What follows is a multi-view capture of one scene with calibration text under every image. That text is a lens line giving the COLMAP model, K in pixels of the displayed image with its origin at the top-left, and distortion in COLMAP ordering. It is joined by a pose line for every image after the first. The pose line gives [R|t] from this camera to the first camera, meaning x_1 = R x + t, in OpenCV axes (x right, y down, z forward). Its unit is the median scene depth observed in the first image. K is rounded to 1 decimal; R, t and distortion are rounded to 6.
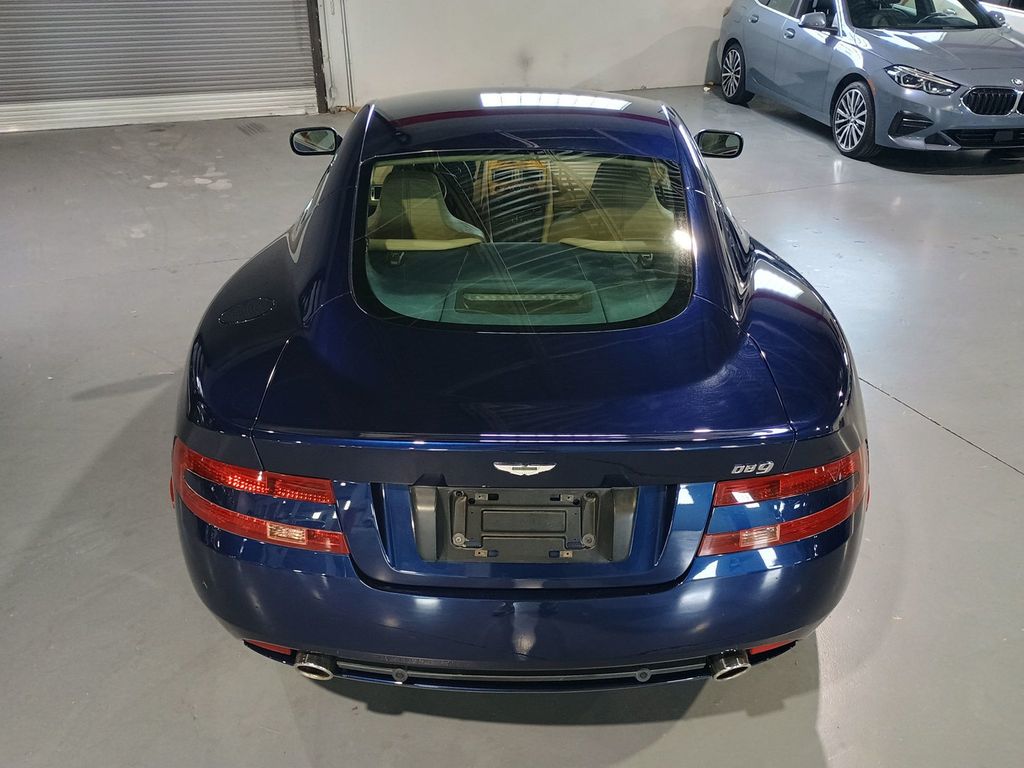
lens RADIAL K [[899.5, 0, 507.6], [0, 899.5, 390.2], [0, 0, 1]] dist [0.059758, -0.077911]
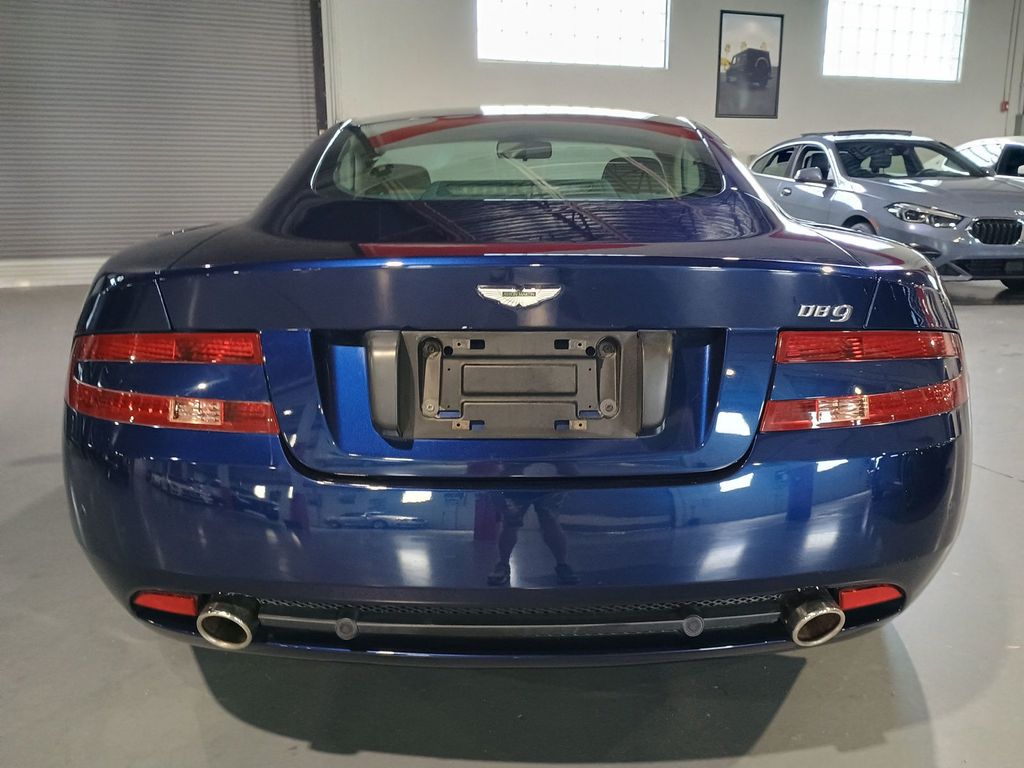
lens RADIAL K [[899.5, 0, 519.4], [0, 899.5, 375.9], [0, 0, 1]] dist [0.059758, -0.077911]
pose [[0.999964, -0.008117, 0.002507, 0.016127], [0.008489, 0.966276, -0.257369, 0.326884], [-0.000333, 0.257381, 0.966310, 0.290138]]
